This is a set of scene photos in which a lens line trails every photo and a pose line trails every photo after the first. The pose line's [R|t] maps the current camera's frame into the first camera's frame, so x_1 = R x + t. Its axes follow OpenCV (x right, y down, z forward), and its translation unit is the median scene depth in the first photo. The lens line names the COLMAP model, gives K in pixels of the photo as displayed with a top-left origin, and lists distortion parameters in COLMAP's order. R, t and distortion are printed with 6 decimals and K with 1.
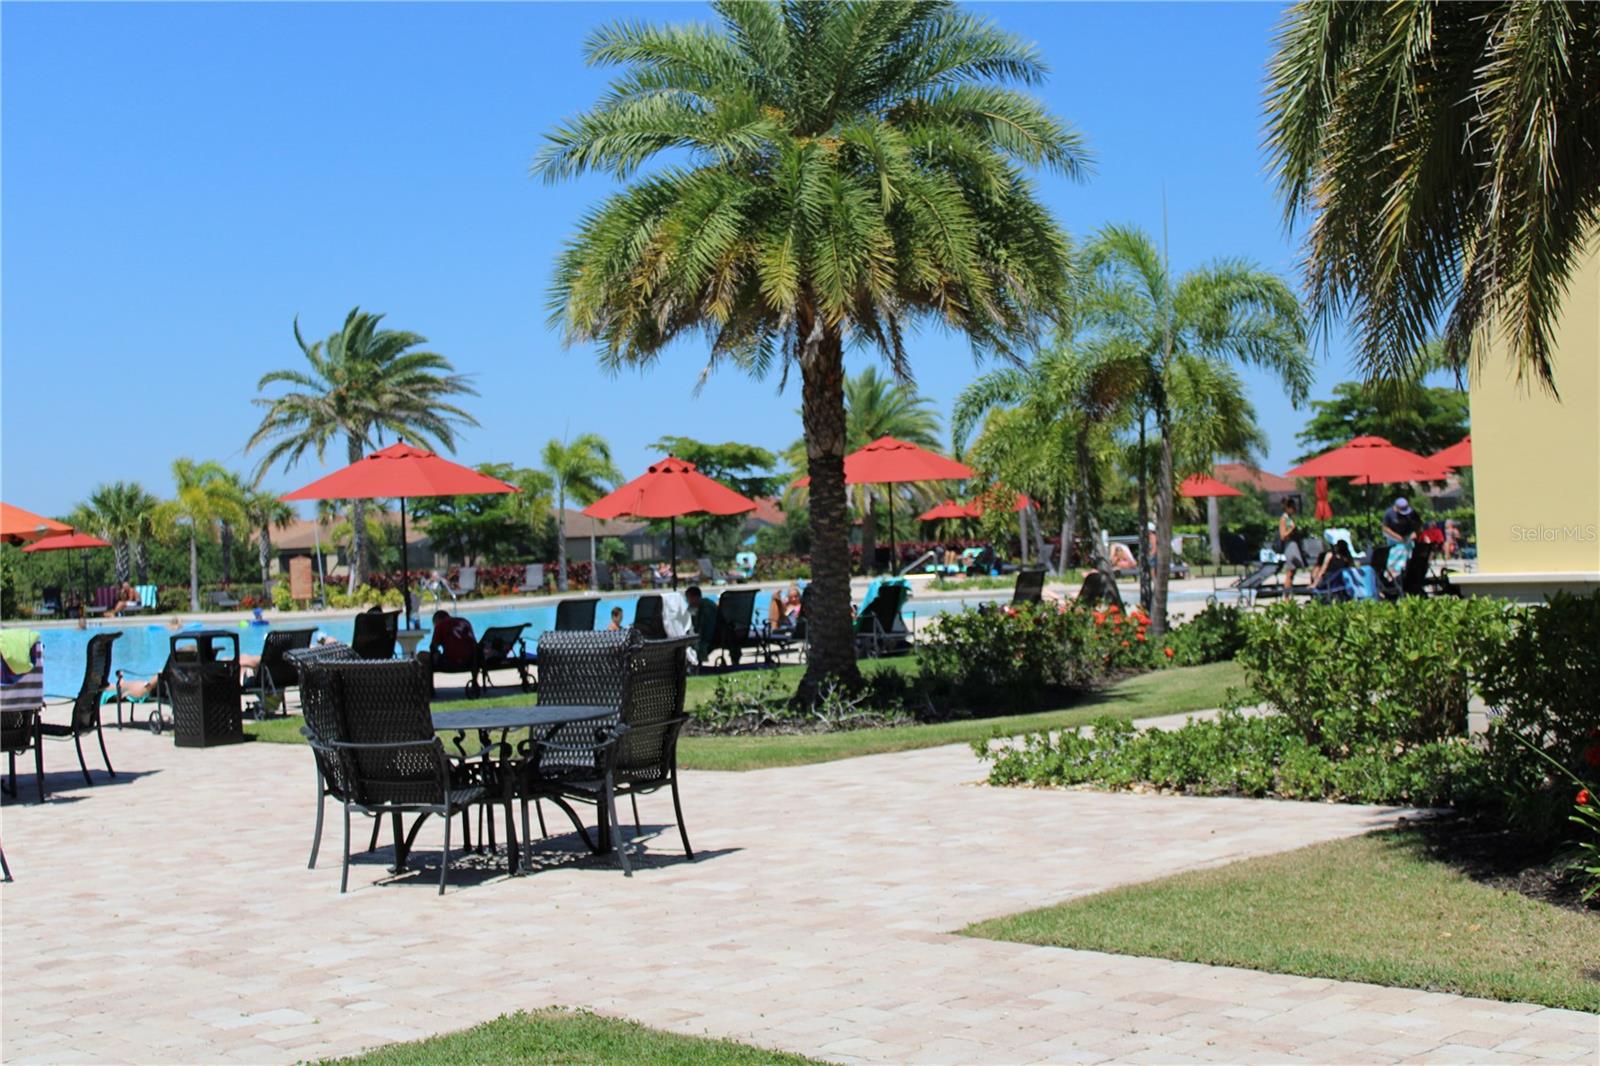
lens RADIAL K [[2434.0, 0, 800.0], [0, 2434.0, 533.0], [0, 0, 1]] dist [-0.097340, -0.051372]
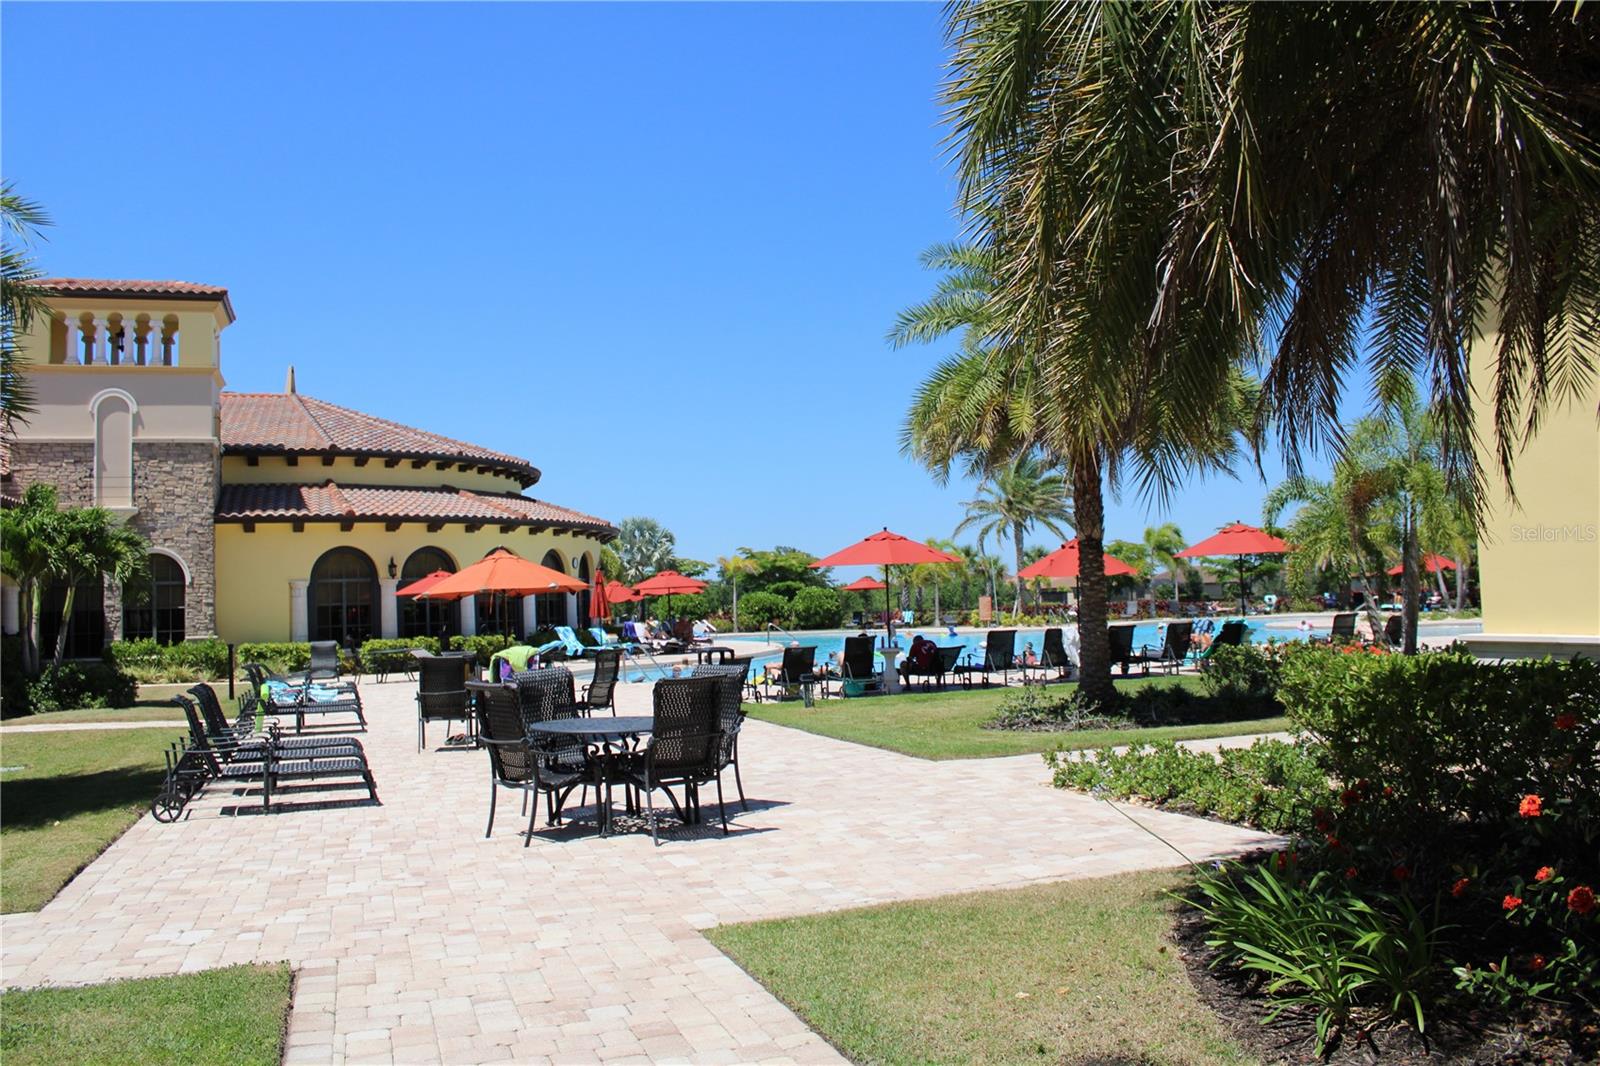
lens RADIAL K [[1368.5, 0, 800.0], [0, 1368.5, 533.0], [0, 0, 1]] dist [-0.149081, 0.183354]
pose [[0.906255, -0.007000, -0.422674, 0.164002], [-0.006676, 0.999501, -0.030866, -0.007431], [0.422679, 0.030794, 0.905756, 0.156432]]
